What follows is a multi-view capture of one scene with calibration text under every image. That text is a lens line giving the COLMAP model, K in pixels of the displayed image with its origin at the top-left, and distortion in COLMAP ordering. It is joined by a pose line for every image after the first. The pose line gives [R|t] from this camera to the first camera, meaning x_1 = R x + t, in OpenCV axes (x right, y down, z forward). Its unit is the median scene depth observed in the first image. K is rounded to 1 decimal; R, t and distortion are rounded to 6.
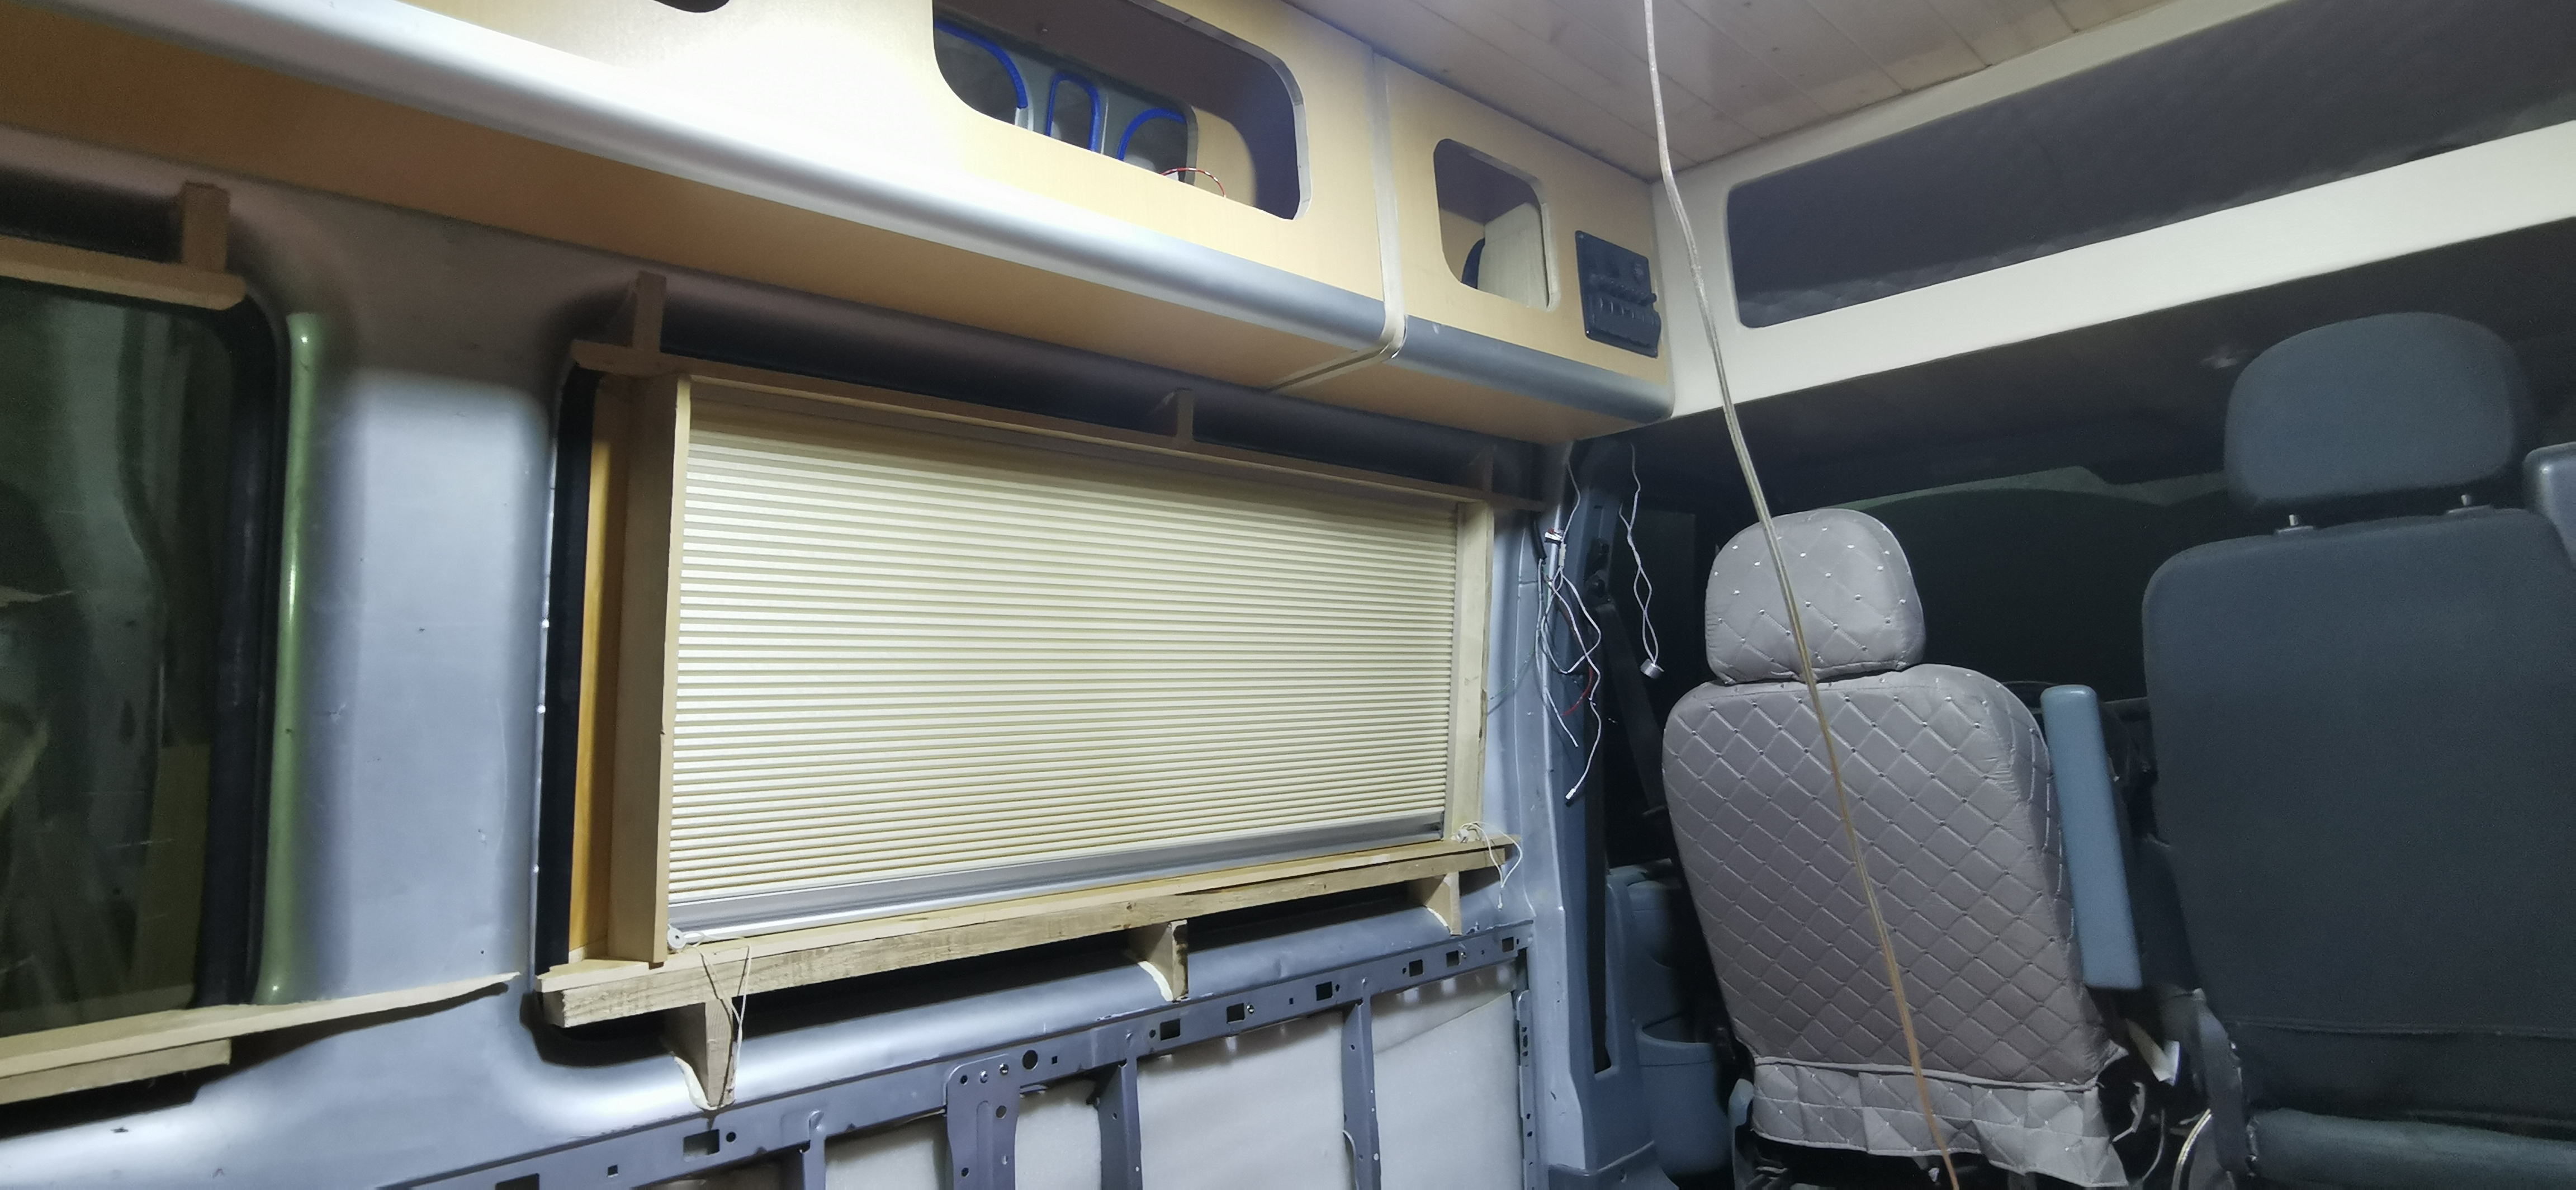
lens RADIAL K [[1370.9, 0, 1288.0], [0, 1370.9, 595.0], [0, 0, 1]] dist [-0.005405, 0.000358]
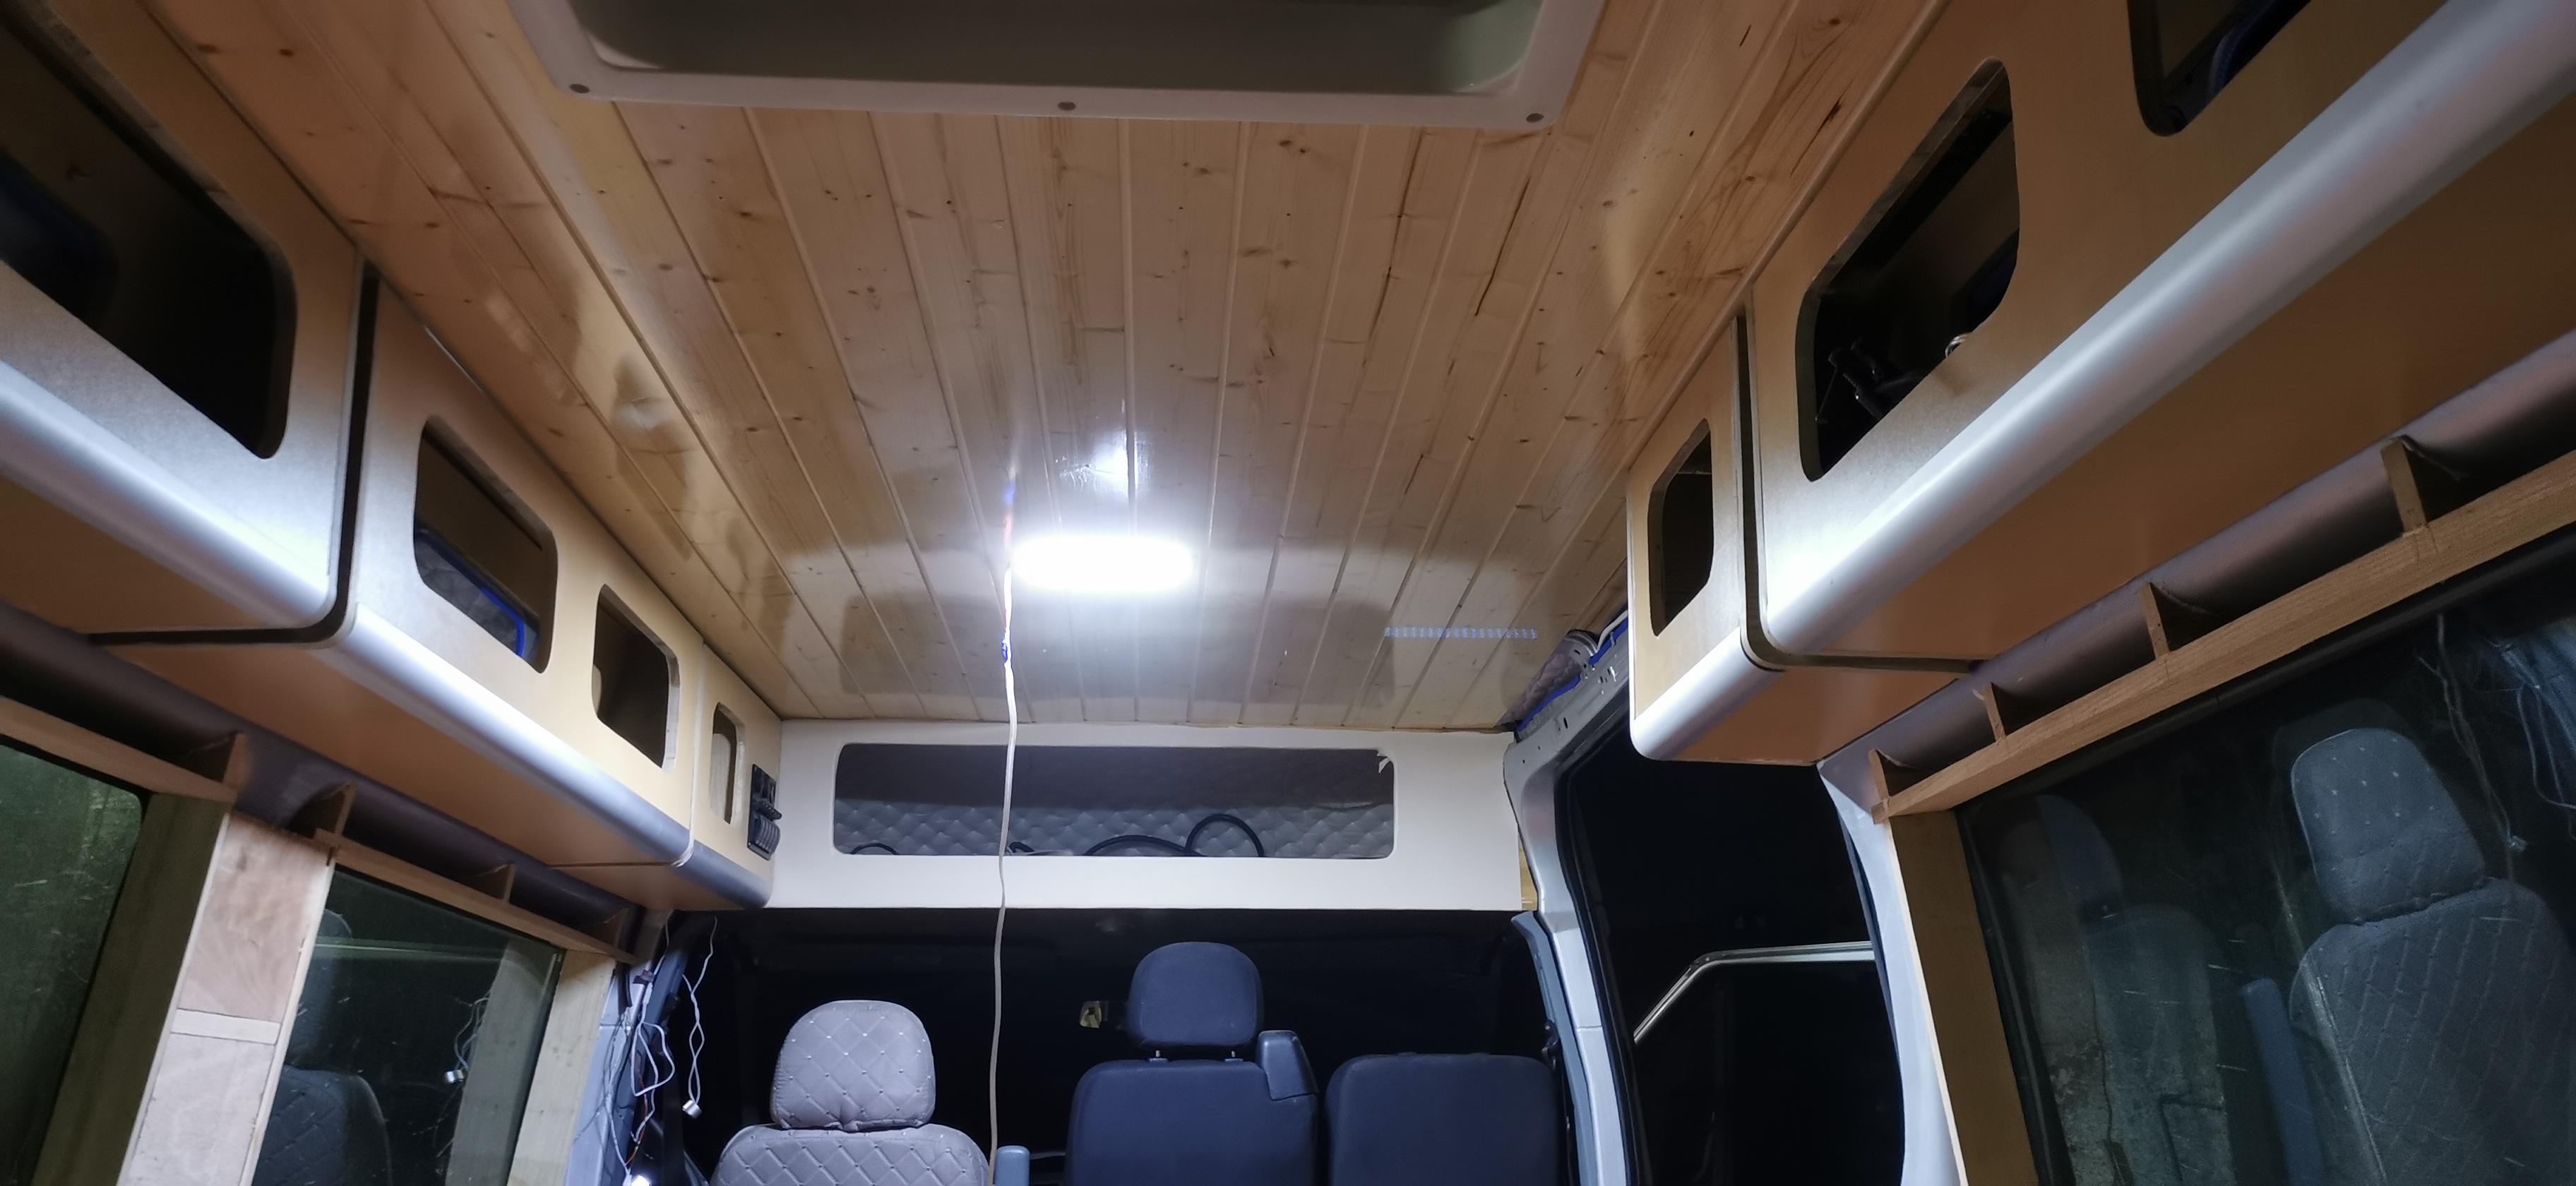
lens RADIAL K [[1960.8, 0, 1301.2], [0, 1960.8, 593.2], [0, 0, 1]] dist [0.049667, -0.003951]
pose [[0.691560, 0.255922, 0.675461, -0.756915], [-0.115269, 0.962247, -0.246565, -0.018737], [-0.713062, 0.092654, 0.694952, -0.713426]]
